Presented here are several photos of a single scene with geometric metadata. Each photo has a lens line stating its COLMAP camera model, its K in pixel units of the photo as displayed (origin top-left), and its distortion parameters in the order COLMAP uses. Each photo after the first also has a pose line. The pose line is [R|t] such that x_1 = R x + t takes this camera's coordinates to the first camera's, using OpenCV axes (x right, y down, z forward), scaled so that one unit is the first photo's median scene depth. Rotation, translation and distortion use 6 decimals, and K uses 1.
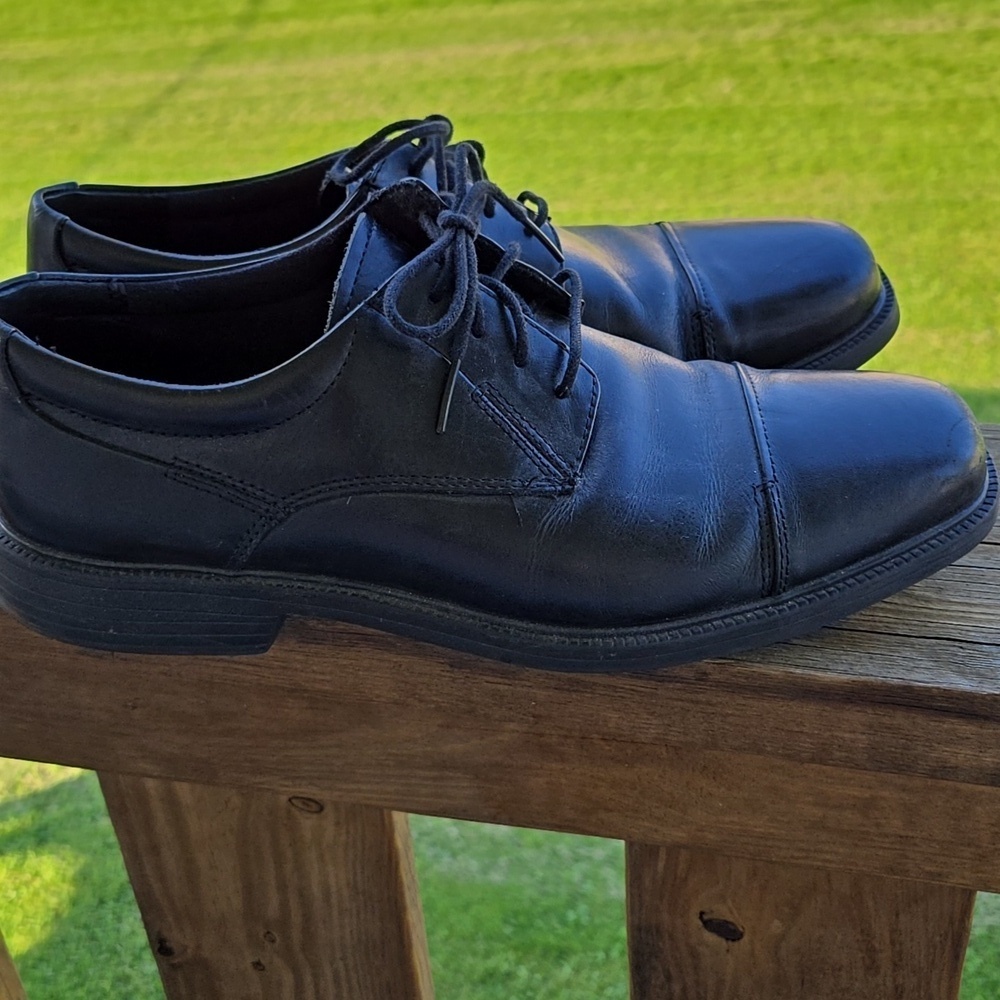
lens RADIAL K [[1446.0, 0, 493.2], [0, 1446.0, 492.7], [0, 0, 1]] dist [0.031798, 0.000000]
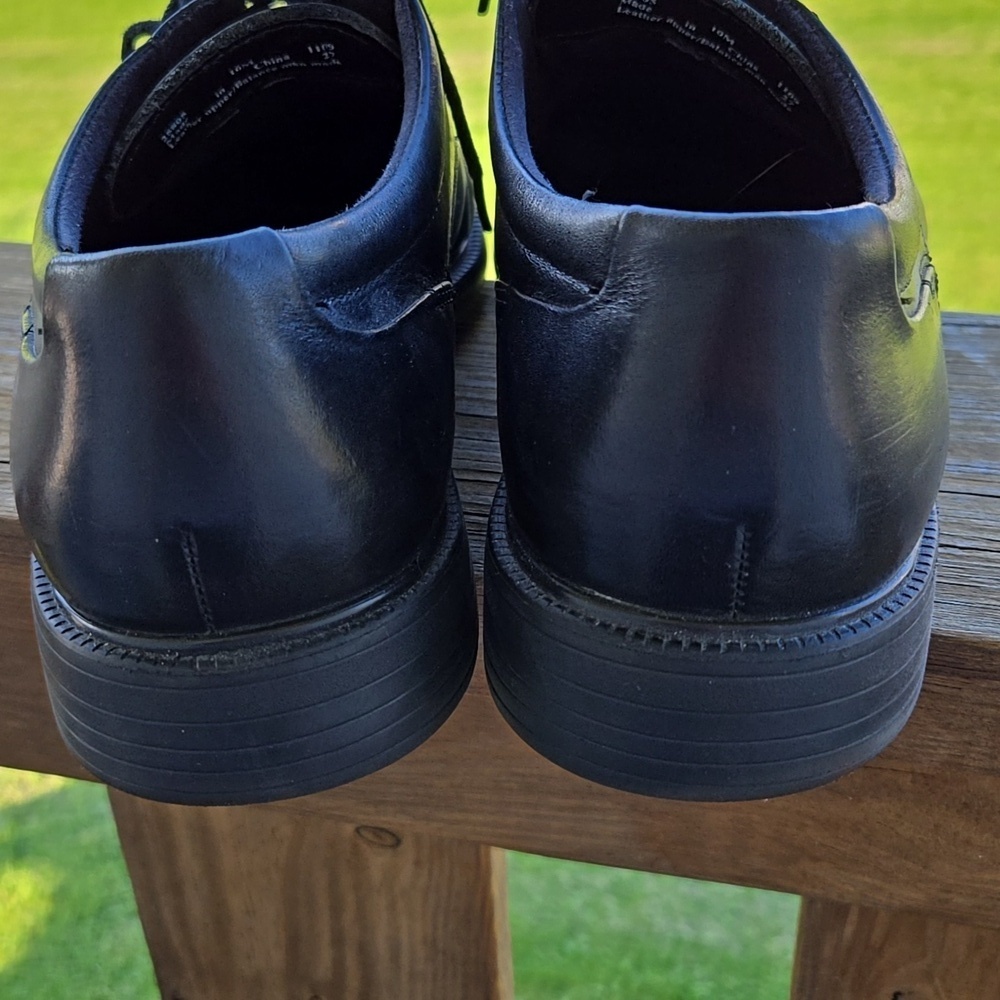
lens RADIAL K [[1446.0, 0, 498.4], [0, 1446.0, 489.7], [0, 0, 1]] dist [0.031798, 0.000000]
pose [[0.999559, 0.027702, 0.010735, -0.075618], [-0.027532, 0.999498, -0.015698, 0.039855], [-0.011164, 0.015395, 0.999819, 0.218169]]
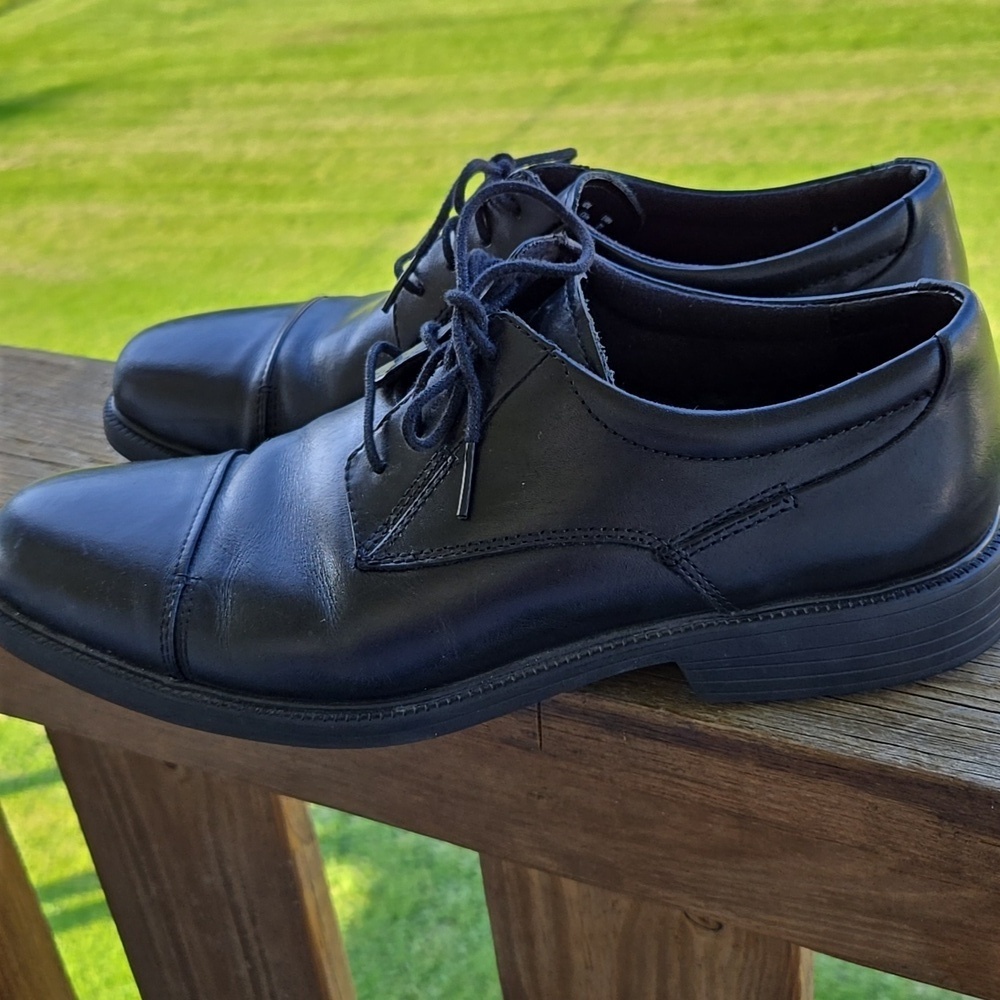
lens RADIAL K [[1446.0, 0, 502.1], [0, 1446.0, 496.1], [0, 0, 1]] dist [0.031798, 0.000000]
pose [[0.975461, 0.082877, -0.203977, -0.085045], [-0.087909, 0.996005, -0.015718, -0.022636], [0.201859, 0.033263, 0.978850, 0.073642]]
